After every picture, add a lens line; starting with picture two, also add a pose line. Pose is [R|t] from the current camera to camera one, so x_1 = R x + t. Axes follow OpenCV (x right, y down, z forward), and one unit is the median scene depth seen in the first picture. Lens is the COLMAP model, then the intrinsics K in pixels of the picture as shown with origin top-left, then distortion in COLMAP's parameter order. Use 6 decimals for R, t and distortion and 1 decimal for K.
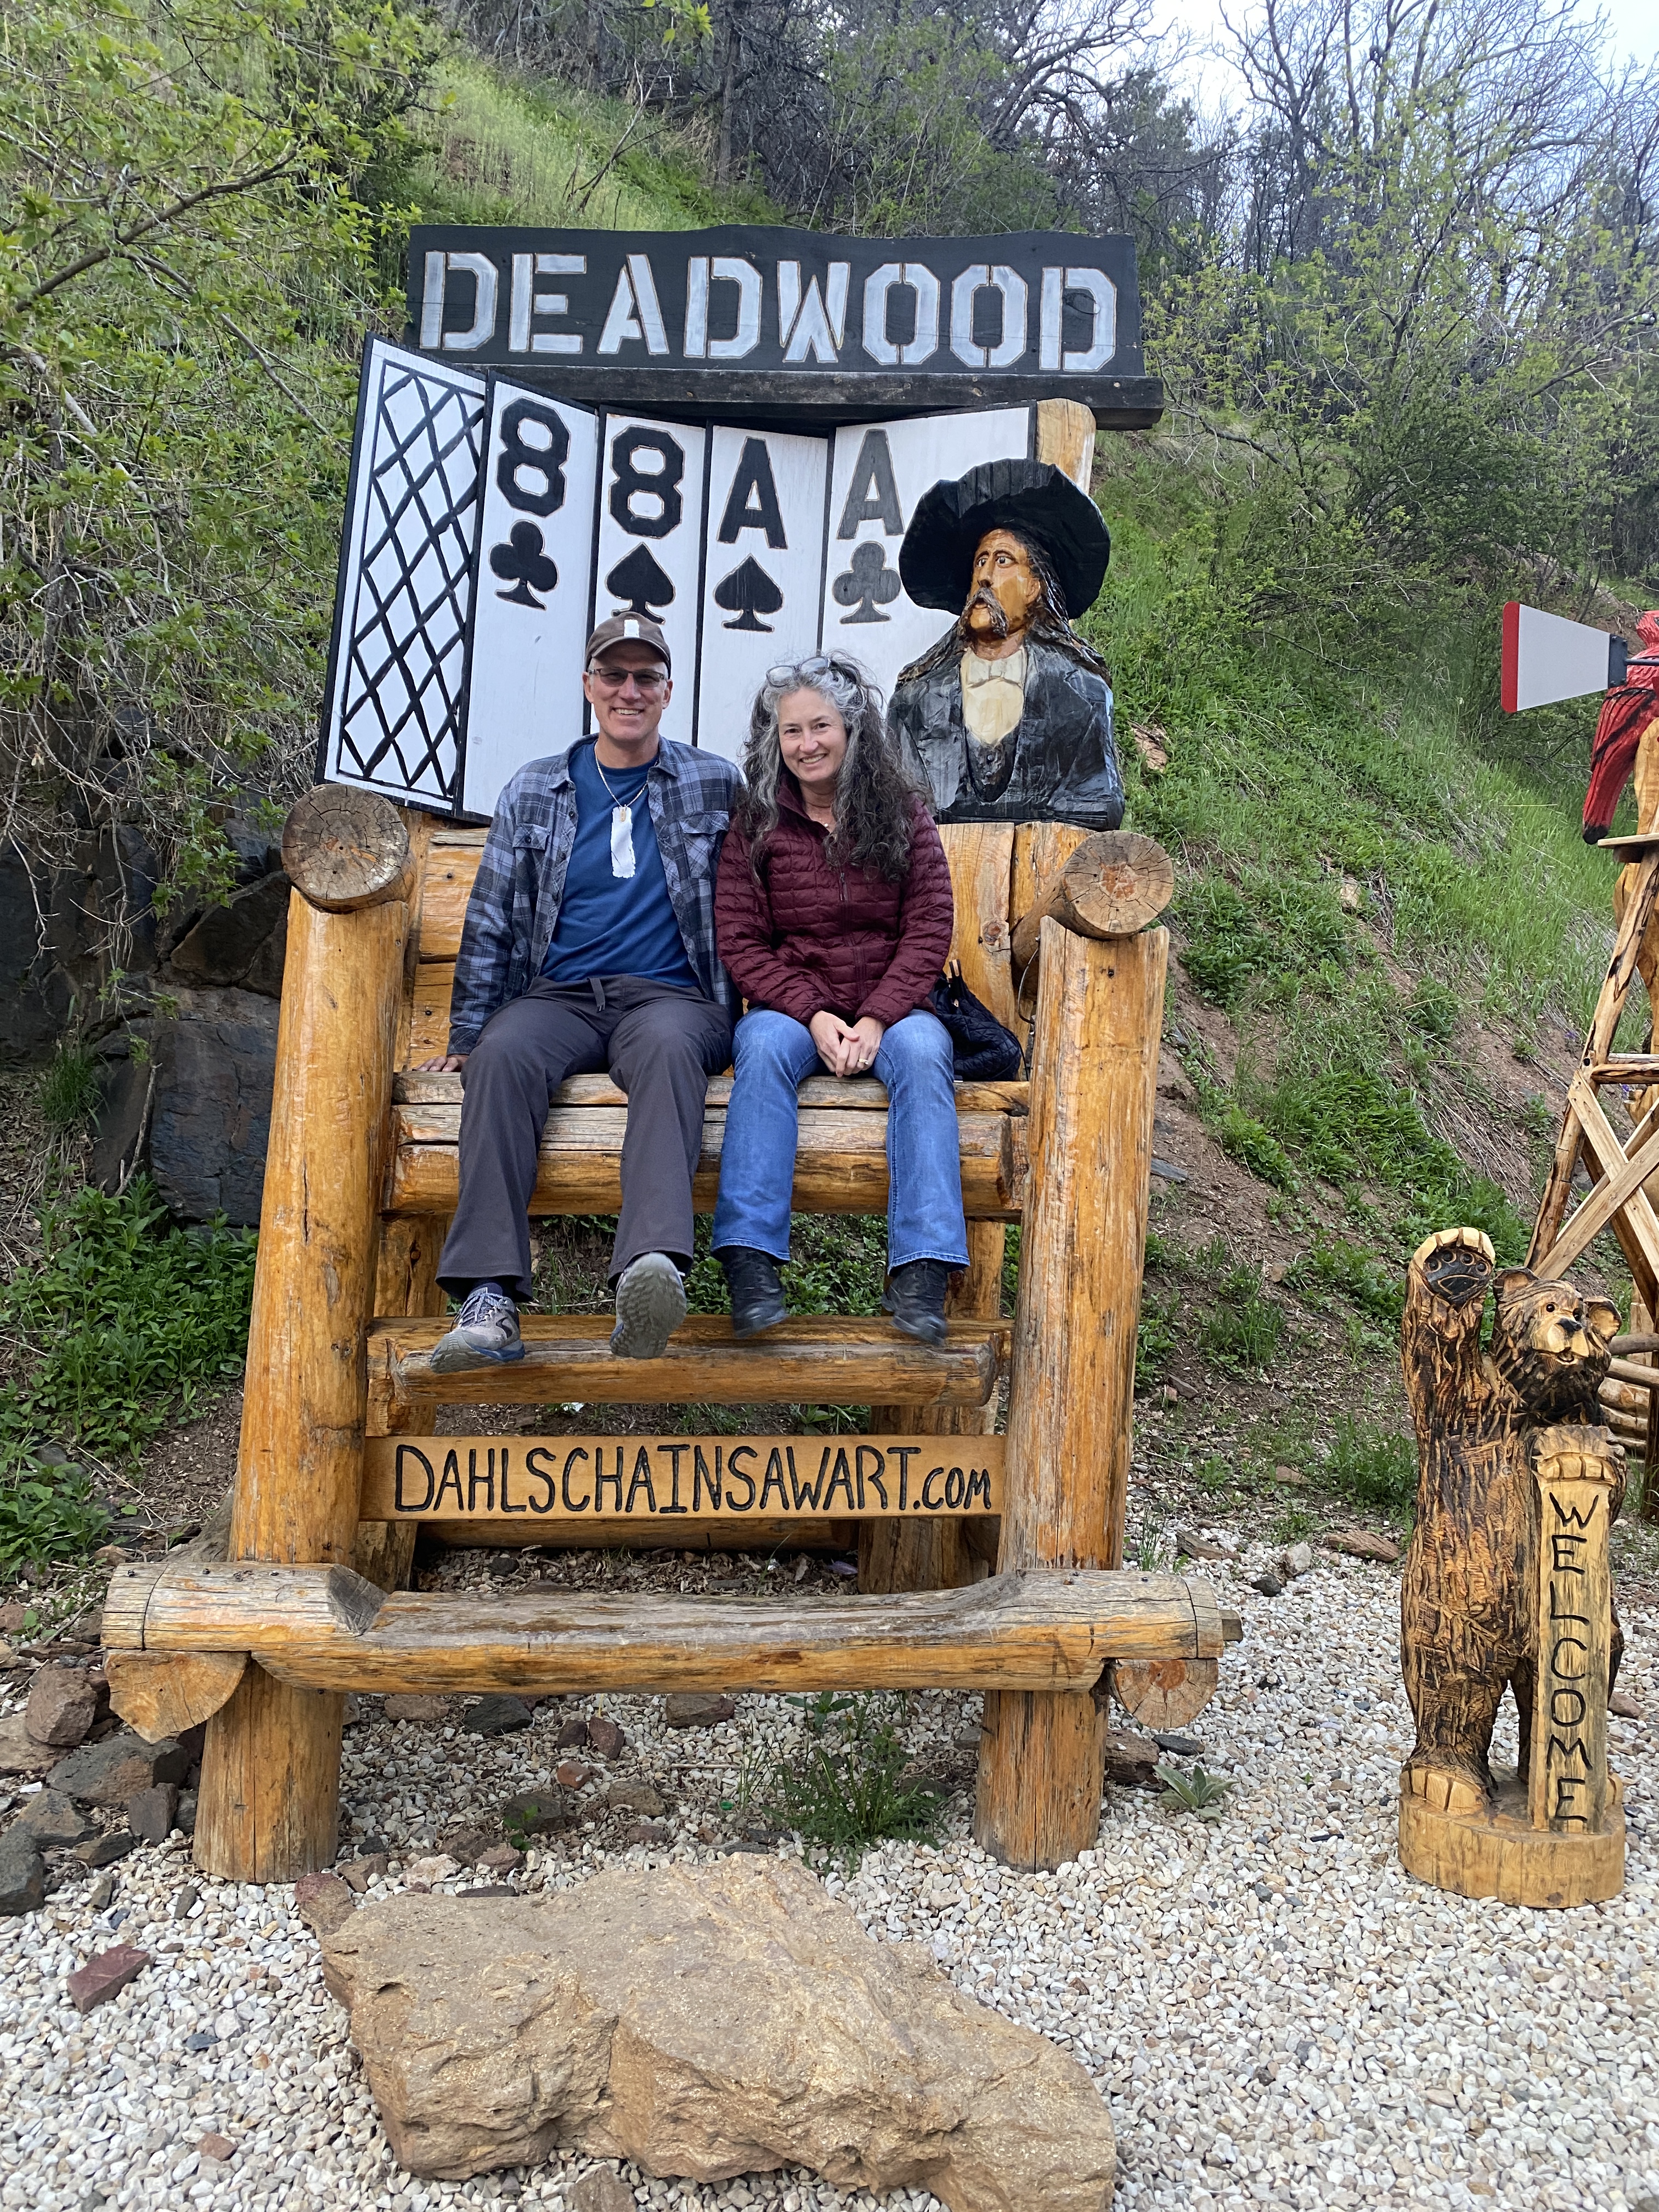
lens RADIAL K [[1590.0, 0, 829.4], [0, 1590.0, 1091.3], [0, 0, 1]] dist [-0.001830, -0.004548]
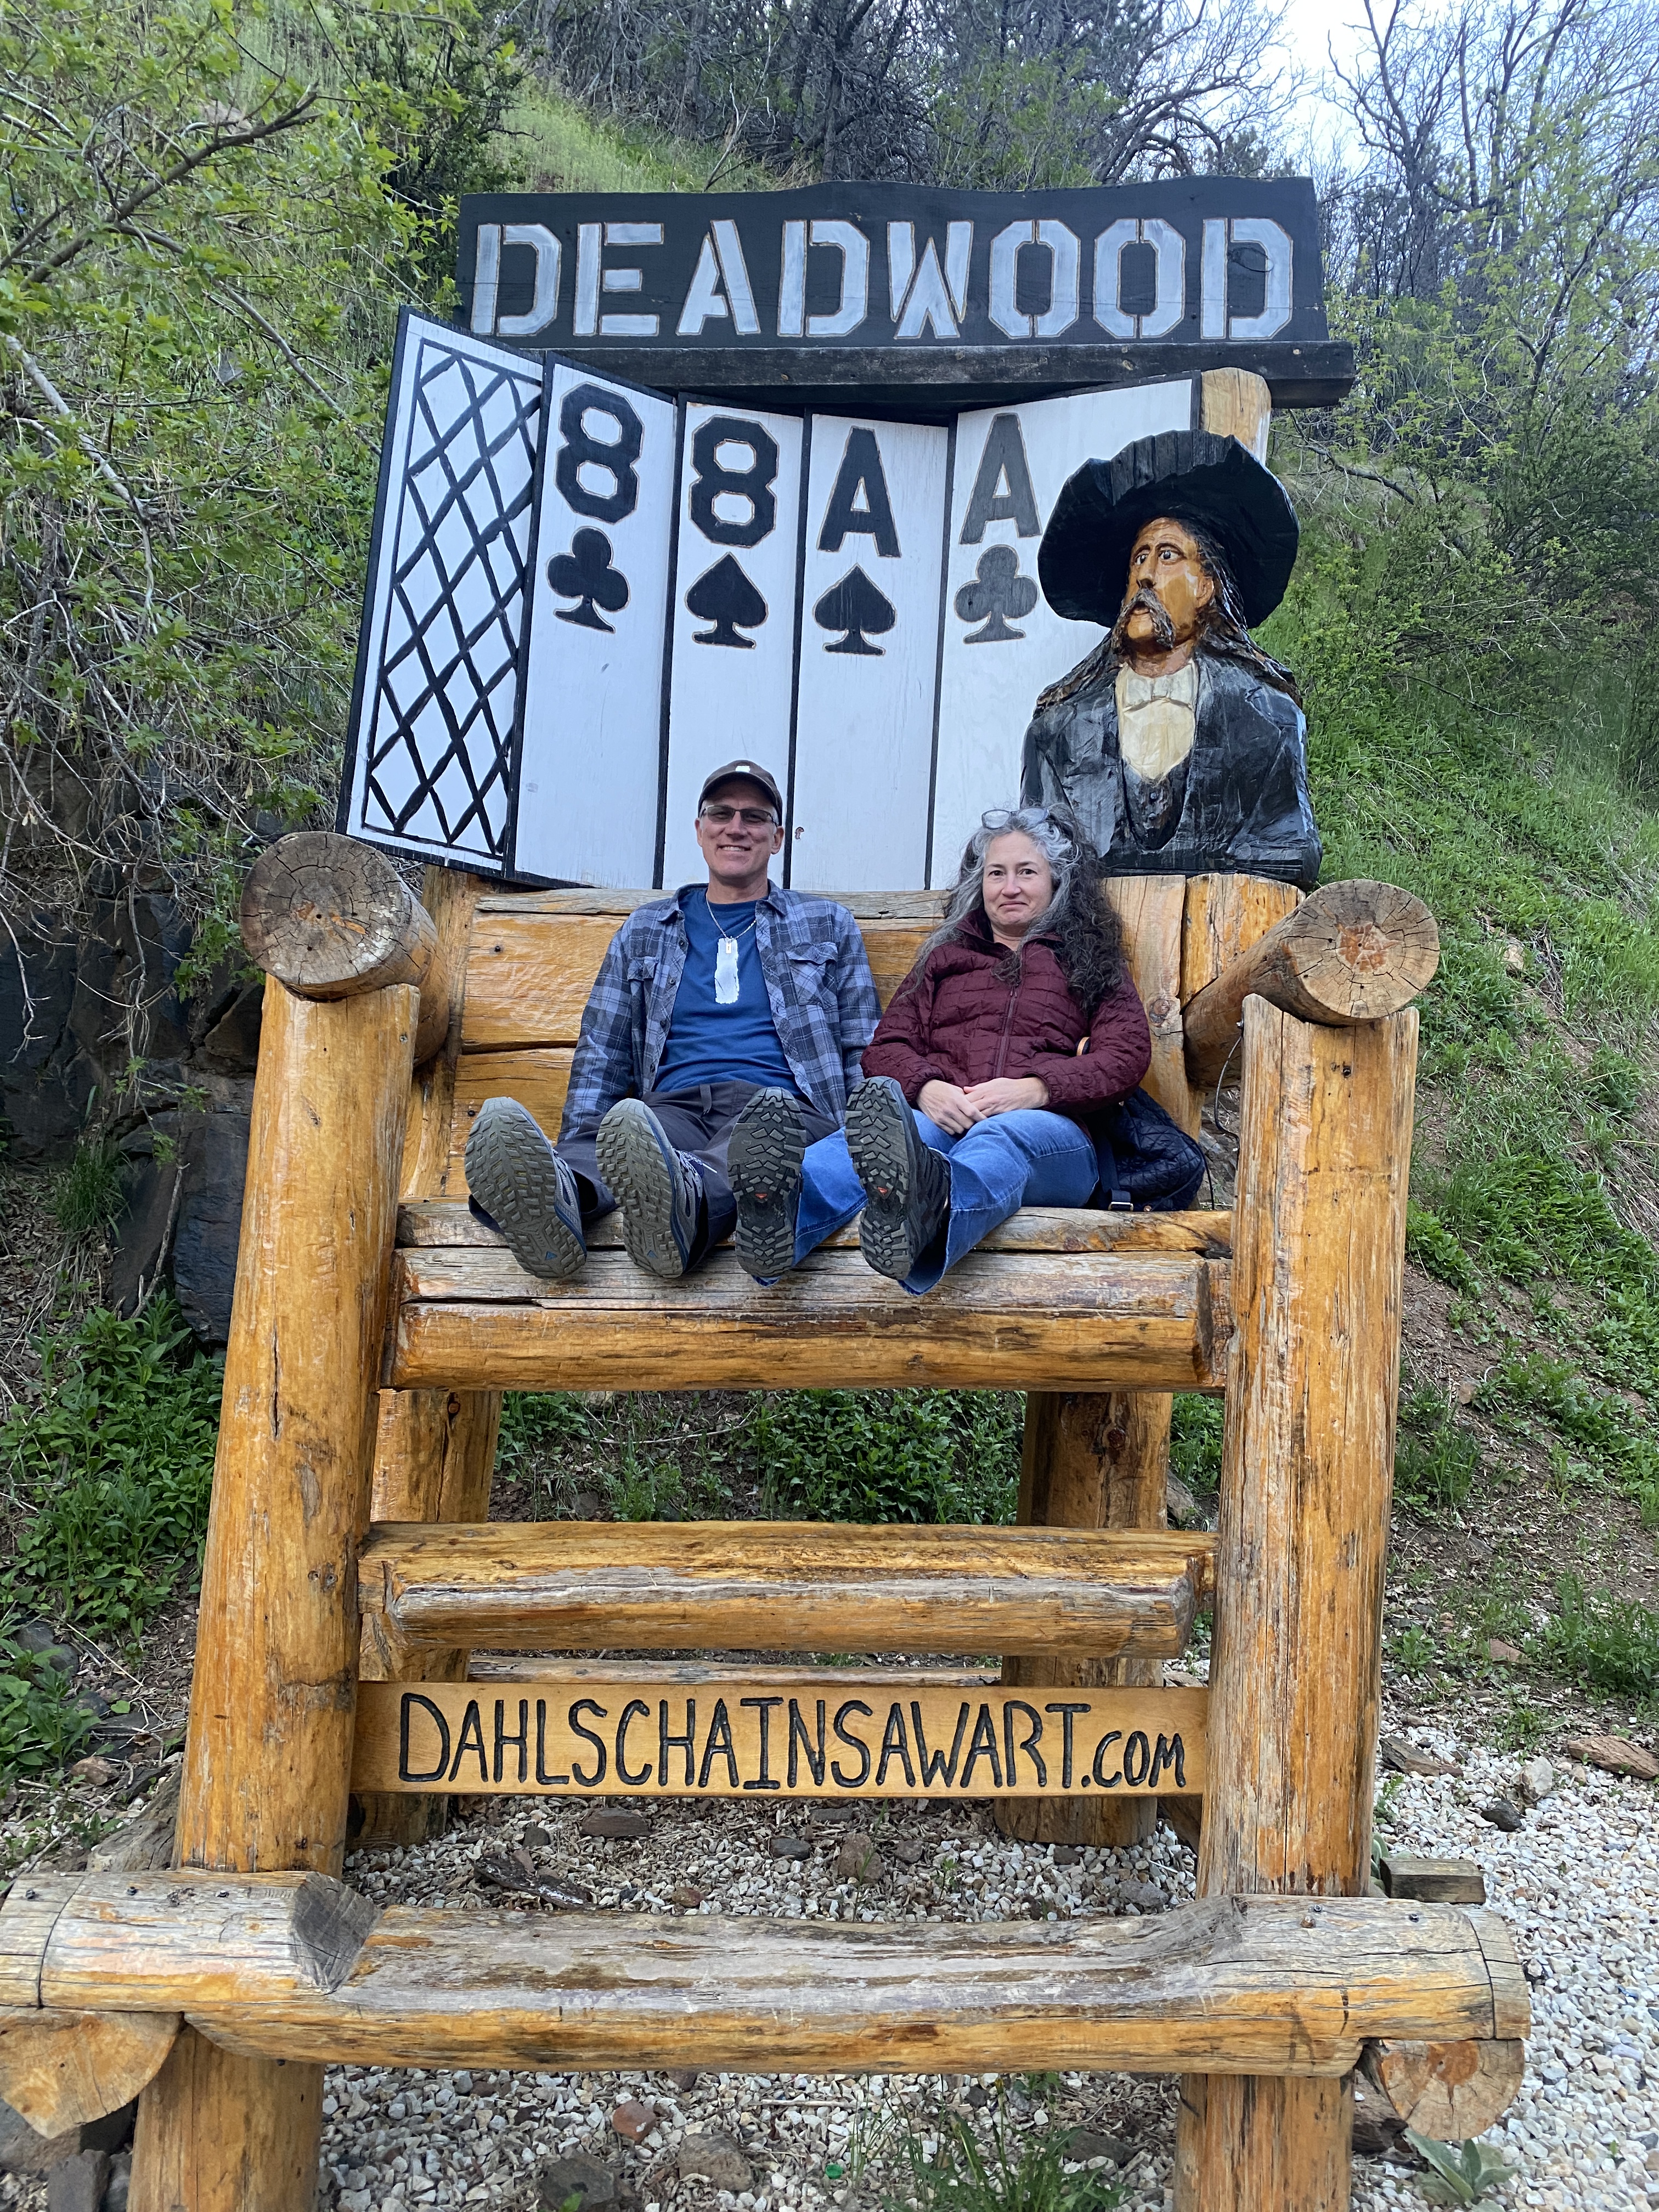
lens RADIAL K [[1588.2, 0, 854.3], [0, 1588.2, 1107.7], [0, 0, 1]] dist [0.001050, -0.004691]
pose [[0.998731, -0.005364, -0.050077, -0.011193], [0.003861, 0.999540, -0.030074, -0.026127], [0.050215, 0.029842, 0.998292, 0.177857]]
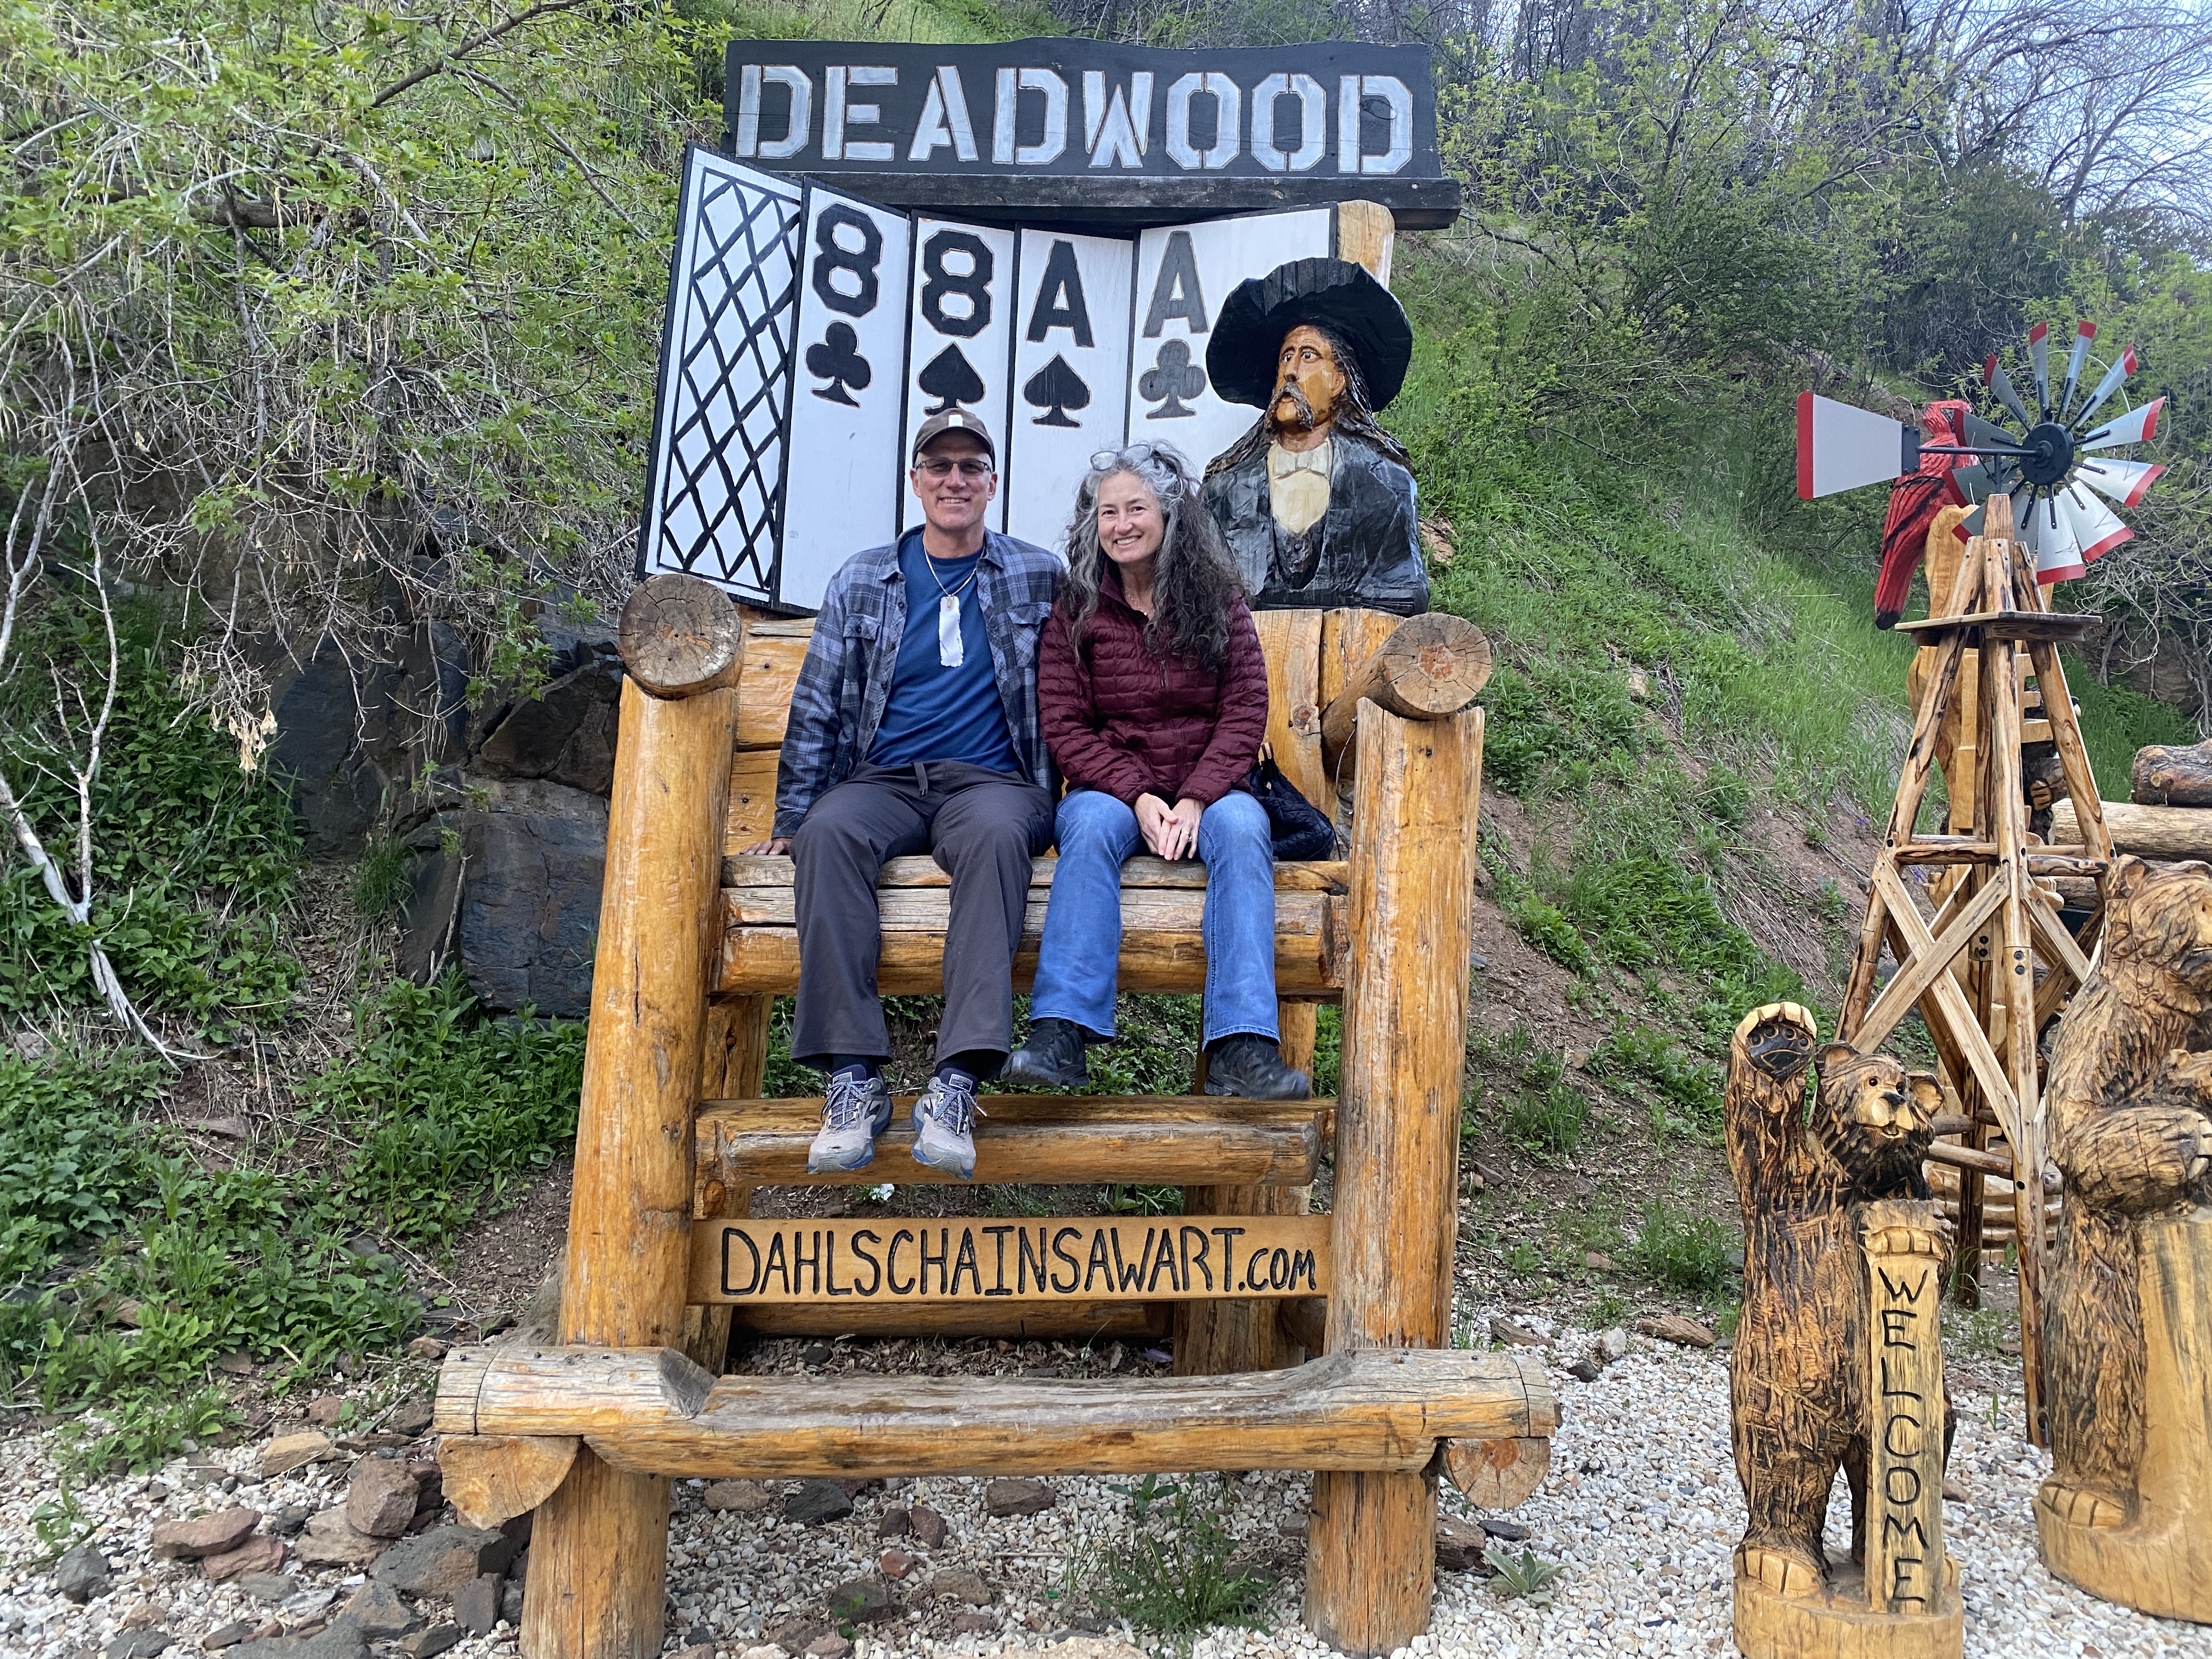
lens RADIAL K [[1588.2, 0, 1107.4], [0, 1588.2, 817.9], [0, 0, 1]] dist [0.001050, -0.004691]
pose [[0.999976, -0.006729, -0.001582, -0.019594], [0.006654, 0.999032, -0.043482, 0.006766], [0.001873, 0.043471, 0.999053, -0.008779]]
